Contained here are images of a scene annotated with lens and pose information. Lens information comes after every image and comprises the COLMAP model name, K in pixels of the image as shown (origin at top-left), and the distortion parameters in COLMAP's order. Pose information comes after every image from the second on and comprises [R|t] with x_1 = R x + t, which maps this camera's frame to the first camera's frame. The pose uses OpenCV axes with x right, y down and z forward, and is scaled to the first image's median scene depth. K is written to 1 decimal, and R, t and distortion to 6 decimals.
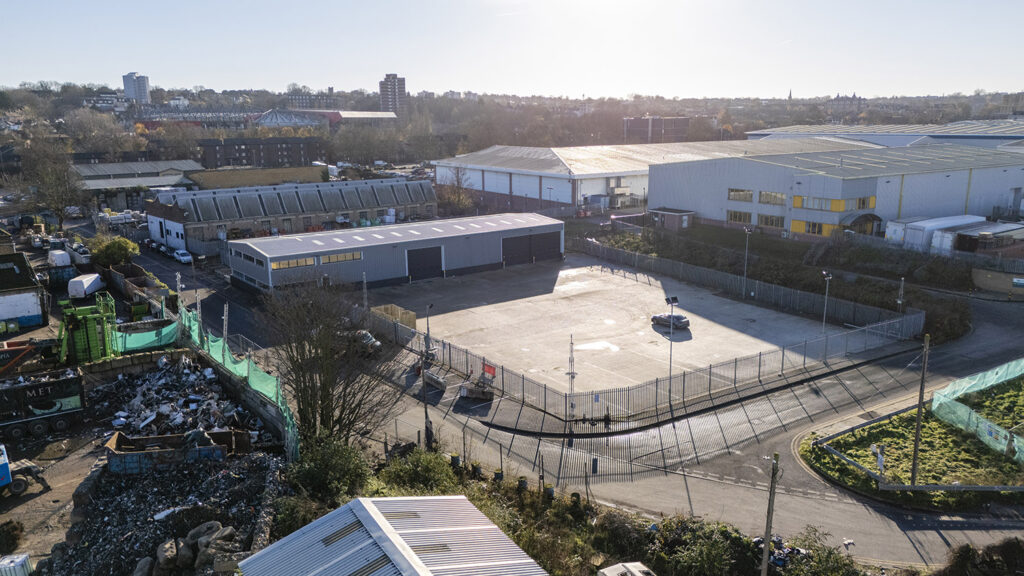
lens RADIAL K [[738.9, 0, 533.8], [0, 738.9, 298.0], [0, 0, 1]] dist [0.044790, -0.029852]
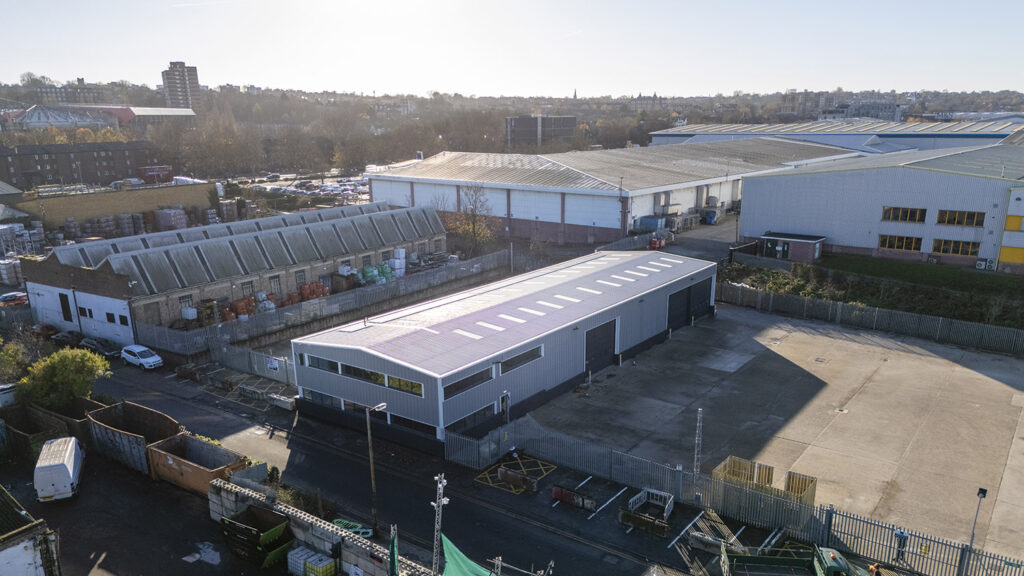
lens RADIAL K [[738.9, 0, 524.2], [0, 738.9, 352.5], [0, 0, 1]] dist [0.044790, -0.029852]
pose [[0.960815, -0.085411, 0.263702, -0.120931], [0.067002, 0.994695, 0.078050, -0.030716], [-0.268969, -0.057323, 0.961441, 0.127306]]
